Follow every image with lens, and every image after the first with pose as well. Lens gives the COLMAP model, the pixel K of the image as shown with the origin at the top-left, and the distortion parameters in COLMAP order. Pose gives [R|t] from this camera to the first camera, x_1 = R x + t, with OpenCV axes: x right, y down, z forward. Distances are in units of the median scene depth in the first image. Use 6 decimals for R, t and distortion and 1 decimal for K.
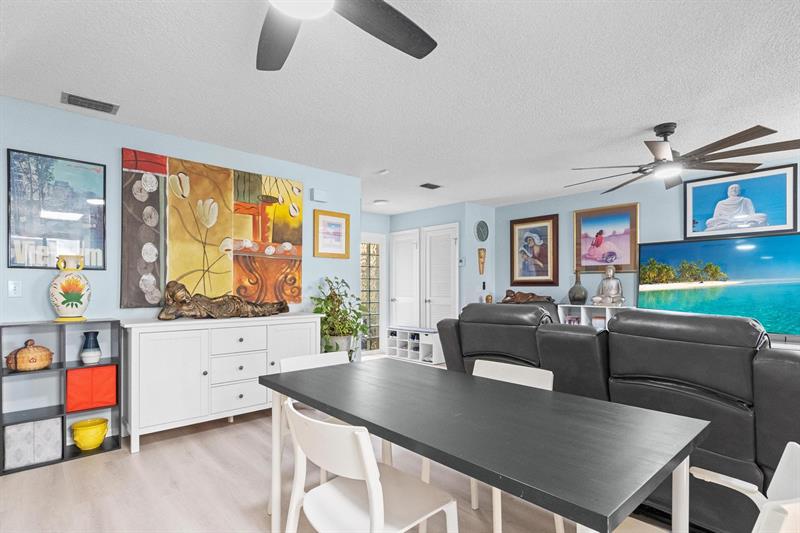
lens RADIAL K [[398.7, 0, 397.1], [0, 398.7, 294.7], [0, 0, 1]] dist [0.001649, 0.000472]
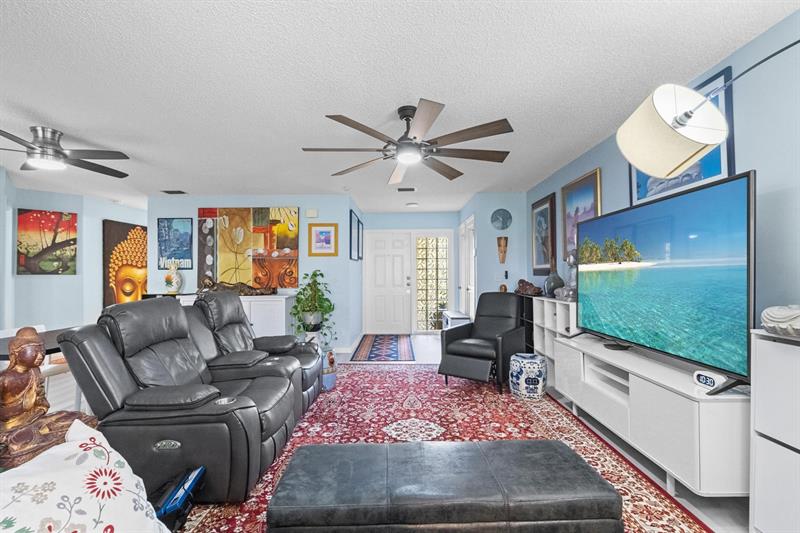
lens RADIAL K [[363.7, 0, 400.9], [0, 363.7, 271.8], [0, 0, 1]] dist [-0.002649, 0.000277]
pose [[0.736415, -0.008062, -0.676482, 0.777665], [-0.007474, 0.999771, -0.020052, -0.012582], [0.676489, 0.019823, 0.736186, 0.216149]]
